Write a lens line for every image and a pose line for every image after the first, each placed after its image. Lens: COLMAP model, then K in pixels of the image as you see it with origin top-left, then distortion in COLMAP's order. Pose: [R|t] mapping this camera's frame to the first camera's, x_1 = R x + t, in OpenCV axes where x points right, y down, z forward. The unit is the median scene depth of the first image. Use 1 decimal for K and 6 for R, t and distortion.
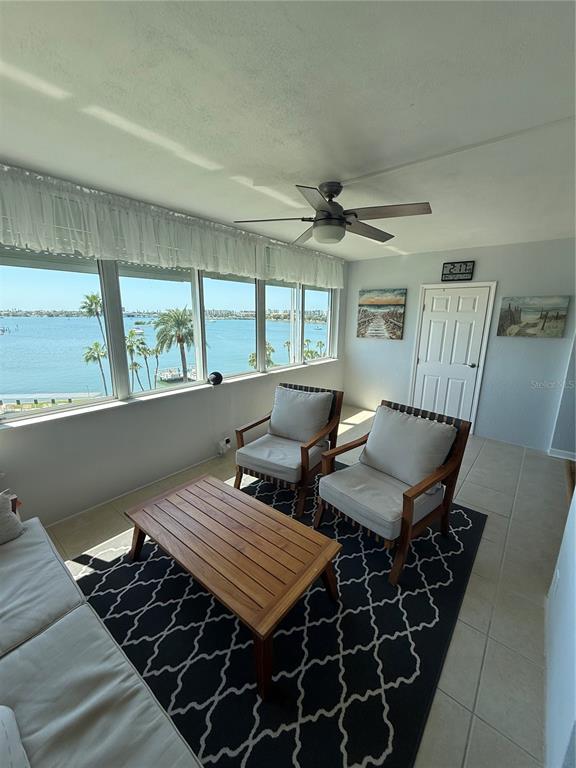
lens RADIAL K [[304.7, 0, 288.0], [0, 304.7, 384.0], [0, 0, 1]] dist [-0.000416, -0.000097]
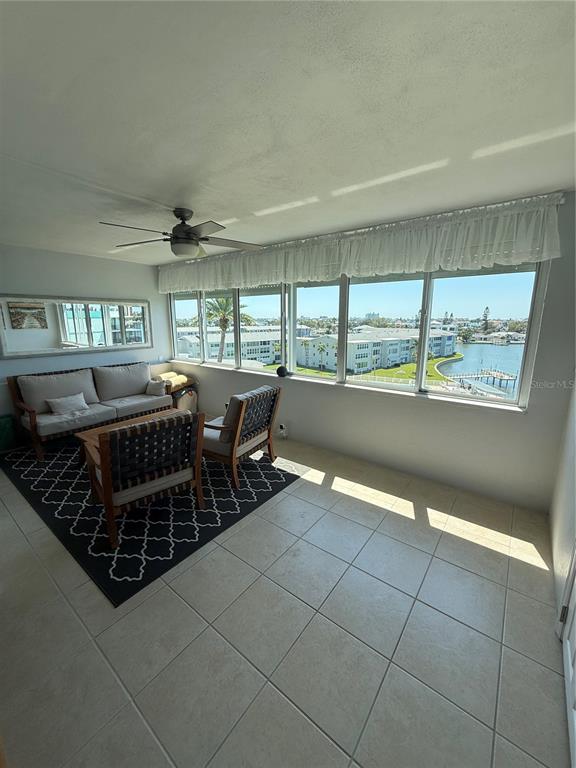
lens RADIAL K [[309.9, 0, 287.2], [0, 309.9, 395.2], [0, 0, 1]] dist [-0.000256, -0.000066]
pose [[0.029943, 0.217338, -0.975637, 1.001761], [-0.238519, 0.949431, 0.204180, -0.198069], [0.970676, 0.226595, 0.080268, 0.982367]]
